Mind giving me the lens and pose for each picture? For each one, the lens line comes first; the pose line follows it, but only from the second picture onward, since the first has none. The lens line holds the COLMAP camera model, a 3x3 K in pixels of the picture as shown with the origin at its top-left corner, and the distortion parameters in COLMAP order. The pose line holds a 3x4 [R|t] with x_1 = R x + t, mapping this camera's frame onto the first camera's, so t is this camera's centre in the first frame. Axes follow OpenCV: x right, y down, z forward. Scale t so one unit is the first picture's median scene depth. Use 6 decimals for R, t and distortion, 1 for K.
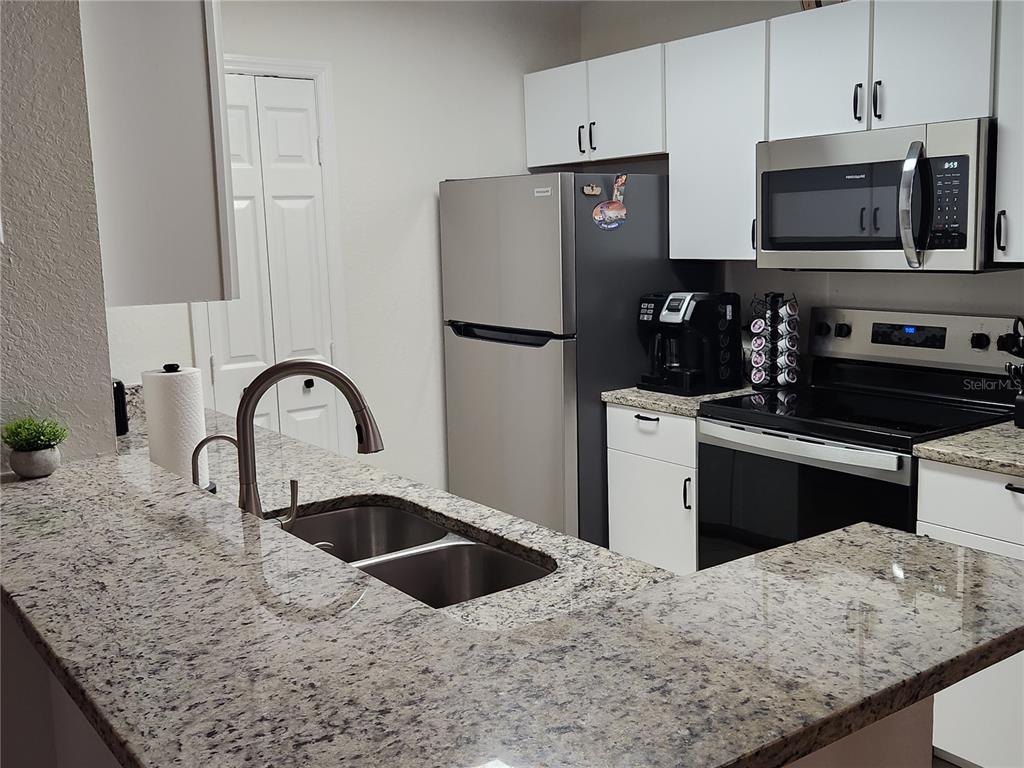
lens RADIAL K [[1025.9, 0, 512.5], [0, 1025.9, 381.4], [0, 0, 1]] dist [0.074575, 0.000000]
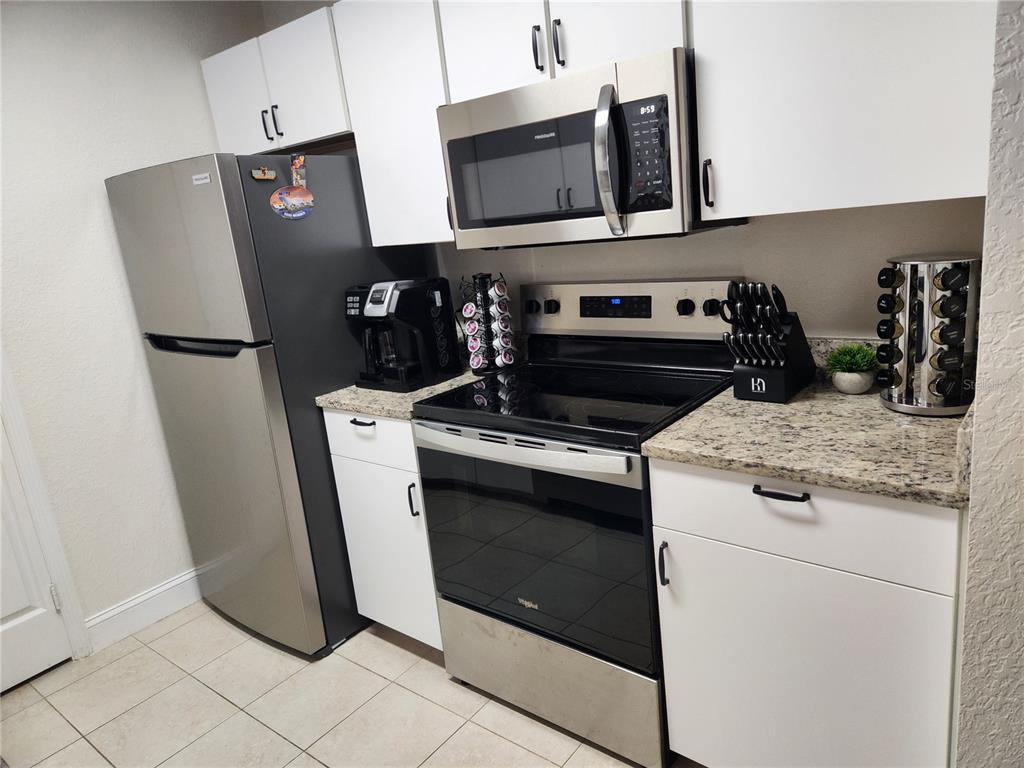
lens RADIAL K [[686.3, 0, 514.7], [0, 686.3, 385.8], [0, 0, 1]] dist [0.050463, -0.032756]
pose [[0.964337, -0.128554, 0.231362, 0.127388], [0.110991, 0.989967, 0.087443, -0.036951], [-0.240282, -0.058645, 0.968930, 0.380666]]
